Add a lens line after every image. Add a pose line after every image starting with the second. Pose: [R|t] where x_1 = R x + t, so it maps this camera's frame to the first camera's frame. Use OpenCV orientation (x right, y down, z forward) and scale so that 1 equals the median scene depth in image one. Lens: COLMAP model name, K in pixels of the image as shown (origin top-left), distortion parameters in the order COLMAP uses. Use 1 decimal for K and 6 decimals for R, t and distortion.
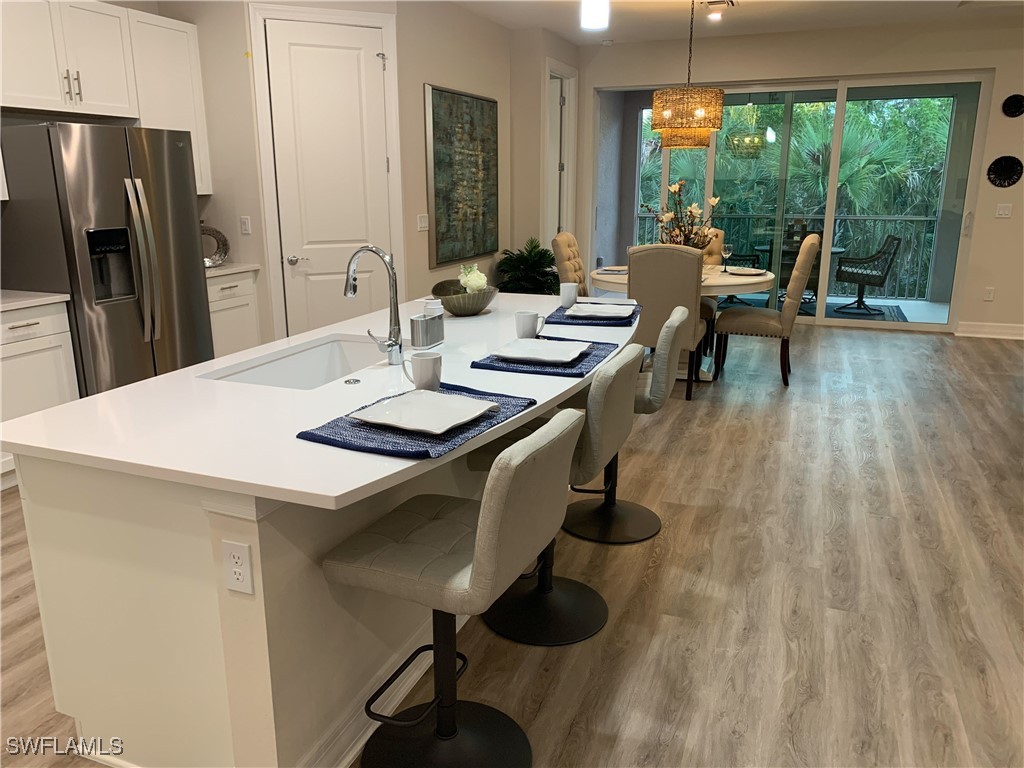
lens RADIAL K [[826.9, 0, 512.0], [0, 826.9, 384.0], [0, 0, 1]] dist [0.085043, -0.118932]
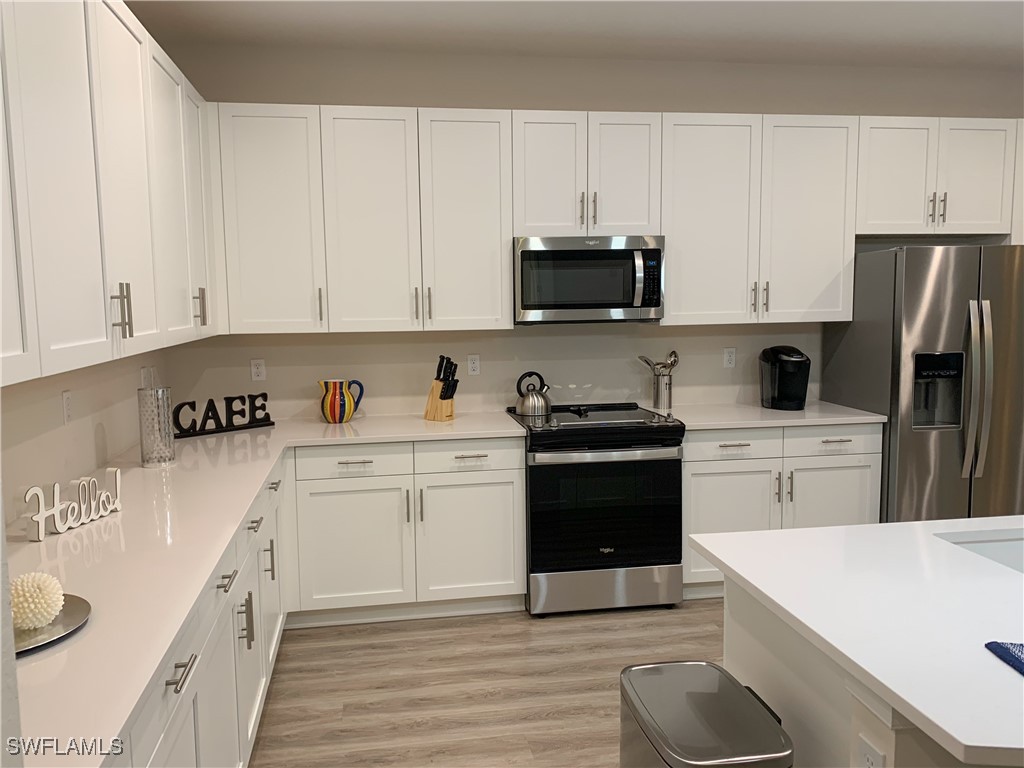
lens RADIAL K [[826.9, 0, 512.0], [0, 826.9, 384.0], [0, 0, 1]] dist [0.085043, -0.118932]
pose [[0.496496, 0.086765, -0.863692, 0.095235], [-0.198075, 0.980066, -0.015408, -0.040505], [0.845138, 0.178726, 0.503785, 0.124072]]
